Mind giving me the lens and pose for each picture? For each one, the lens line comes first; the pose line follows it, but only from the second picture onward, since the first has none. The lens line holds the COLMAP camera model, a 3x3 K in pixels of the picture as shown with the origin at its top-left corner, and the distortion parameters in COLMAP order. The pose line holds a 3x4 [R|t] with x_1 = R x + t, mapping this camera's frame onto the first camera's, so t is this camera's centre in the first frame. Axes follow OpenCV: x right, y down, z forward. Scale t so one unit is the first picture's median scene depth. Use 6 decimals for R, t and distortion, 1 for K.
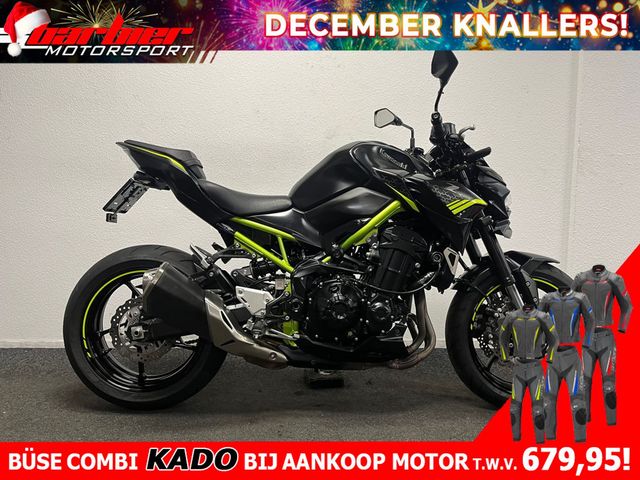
lens RADIAL K [[486.5, 0, 315.3], [0, 486.5, 240.4], [0, 0, 1]] dist [0.044777, -0.044103]
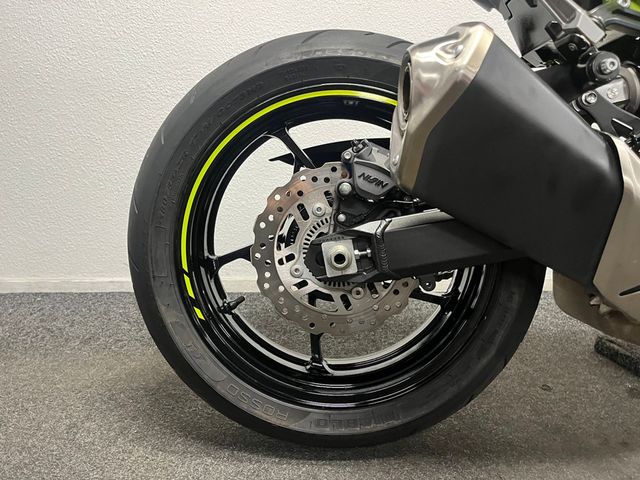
lens RADIAL K [[486.5, 0, 320.0], [0, 486.5, 237.0], [0, 0, 1]] dist [0.044777, -0.044103]
pose [[0.999877, 0.011018, -0.011122, -0.374177], [-0.009870, 0.995094, 0.098438, 0.139051], [0.012152, -0.098316, 0.995081, 0.646767]]
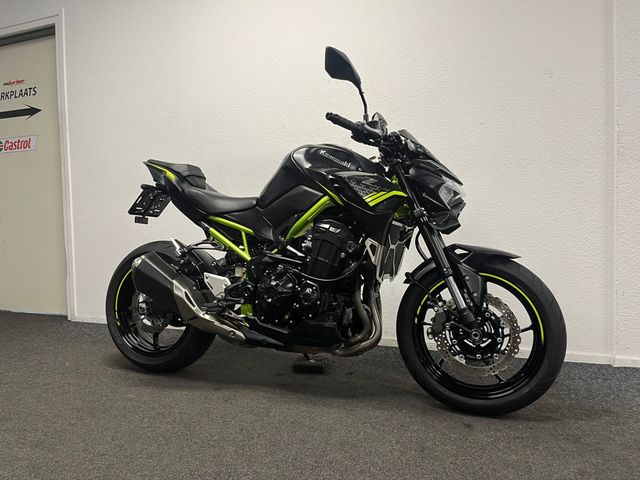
lens RADIAL K [[486.5, 0, 317.4], [0, 486.5, 233.5], [0, 0, 1]] dist [0.044777, -0.044103]
pose [[0.916399, -0.013756, -0.400029, 0.554225], [-0.007602, 0.998631, -0.051756, 0.055563], [0.400193, 0.050470, 0.915040, 0.002964]]
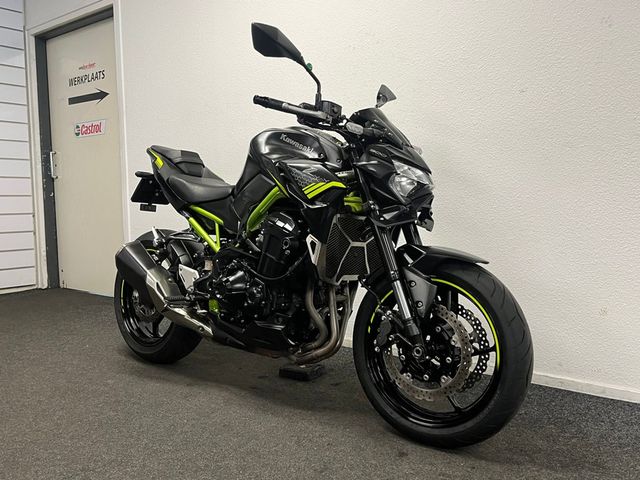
lens RADIAL K [[579.6, 0, 319.6], [0, 579.6, 241.2], [0, 0, 1]] dist [0.043520, -0.010125]
pose [[0.749726, 0.029367, -0.661096, 0.963242], [-0.043093, 0.999061, -0.004490, 0.029947], [0.660344, 0.031855, 0.750288, 0.170921]]
